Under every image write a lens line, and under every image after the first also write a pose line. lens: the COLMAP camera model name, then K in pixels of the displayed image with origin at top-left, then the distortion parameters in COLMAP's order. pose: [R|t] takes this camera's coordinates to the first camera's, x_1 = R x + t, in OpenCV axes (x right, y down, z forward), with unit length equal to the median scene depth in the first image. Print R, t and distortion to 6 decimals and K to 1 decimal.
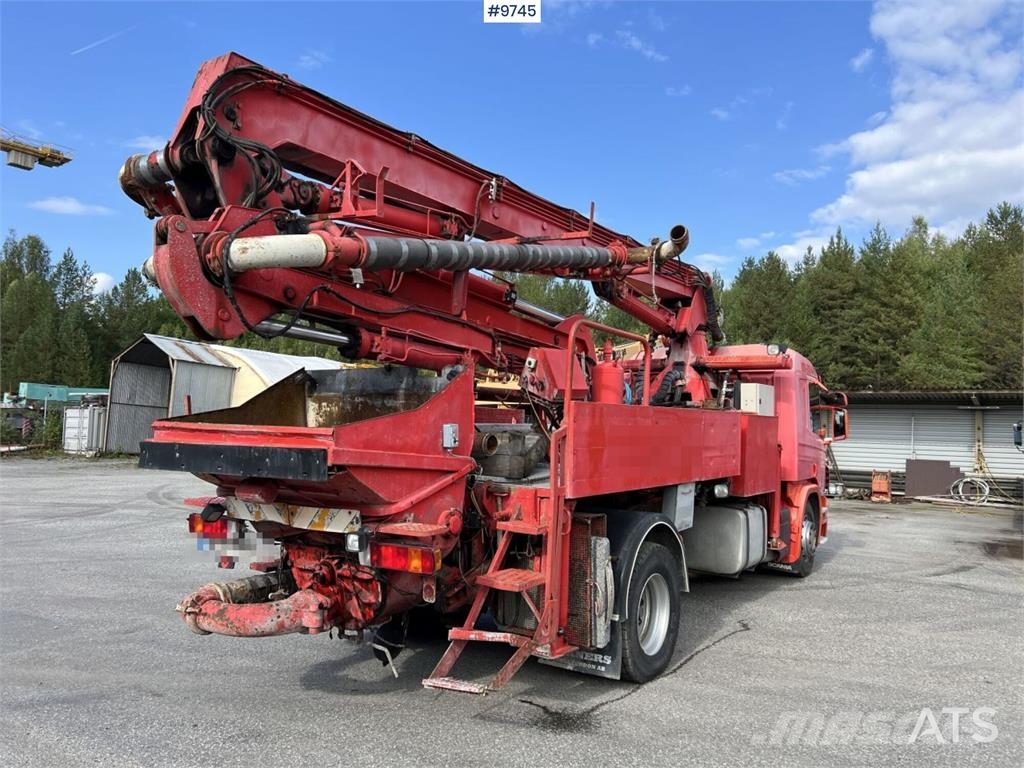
lens RADIAL K [[767.9, 0, 507.2], [0, 767.9, 382.8], [0, 0, 1]] dist [0.058805, -0.065256]
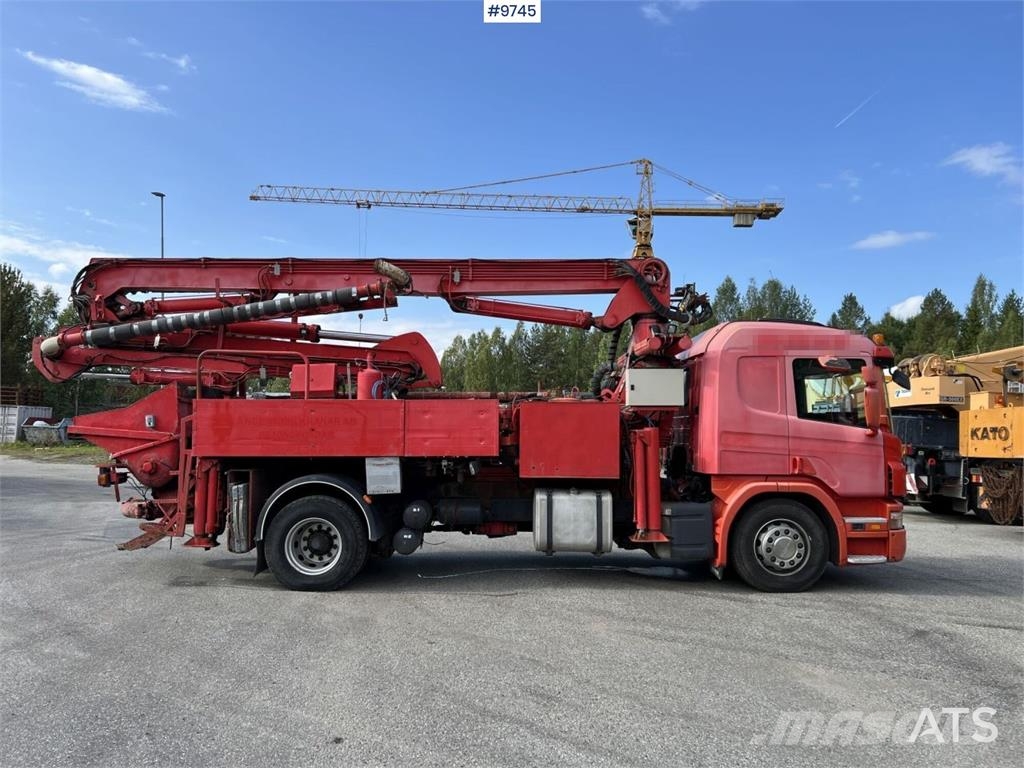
lens RADIAL K [[767.9, 0, 500.3], [0, 767.9, 387.2], [0, 0, 1]] dist [0.058805, -0.065256]
pose [[0.556703, -0.070500, -0.827715, 1.763291], [0.049699, 0.997434, -0.051530, 0.111802], [0.829224, -0.012449, 0.558778, 0.562143]]
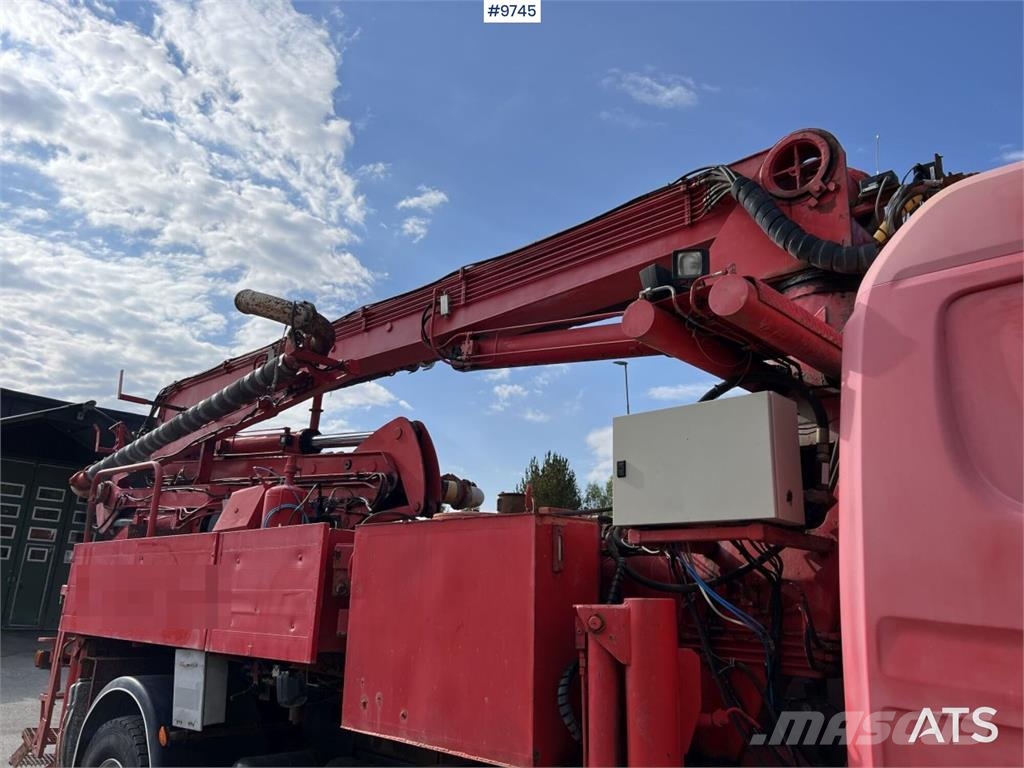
lens RADIAL K [[767.9, 0, 515.0], [0, 767.9, 386.3], [0, 0, 1]] dist [0.058805, -0.065256]
pose [[-0.155385, -0.300751, -0.940959, 1.093956], [0.005793, 0.952235, -0.305312, 0.149360], [0.987837, -0.052892, -0.146221, 1.721982]]
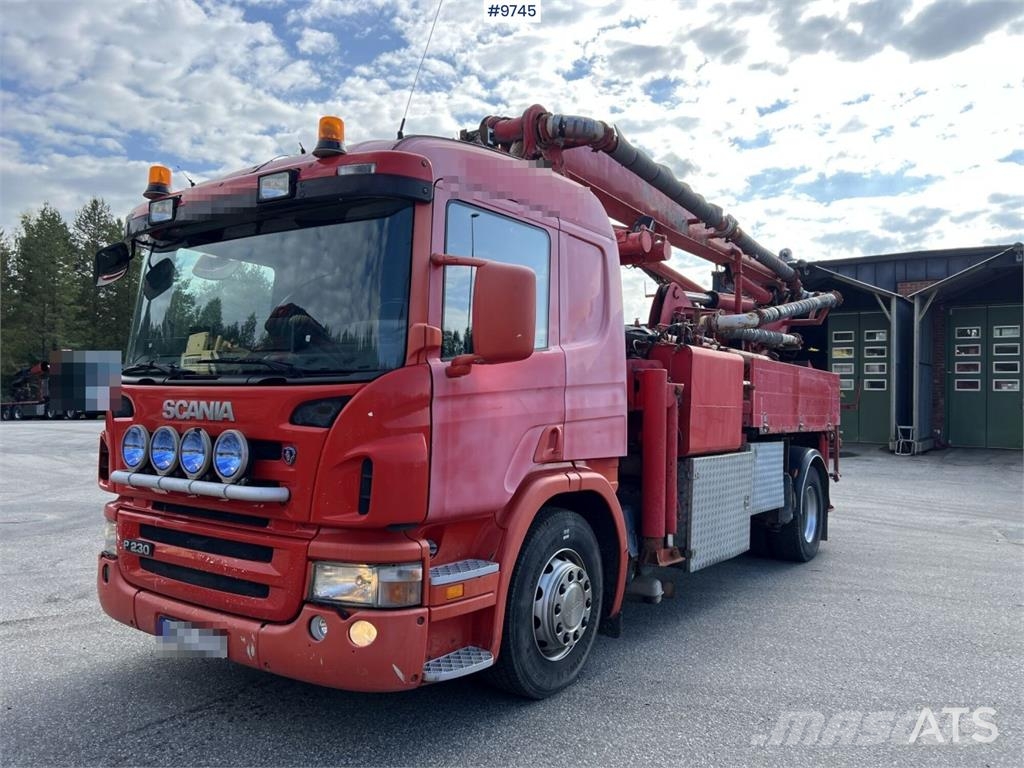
lens RADIAL K [[767.9, 0, 510.3], [0, 767.9, 368.0], [0, 0, 1]] dist [0.058805, -0.065256]
pose [[-0.998585, -0.047472, 0.023967, 0.412073], [-0.049657, 0.993670, -0.100770, 0.229563], [-0.019032, -0.101817, -0.994621, 3.025477]]
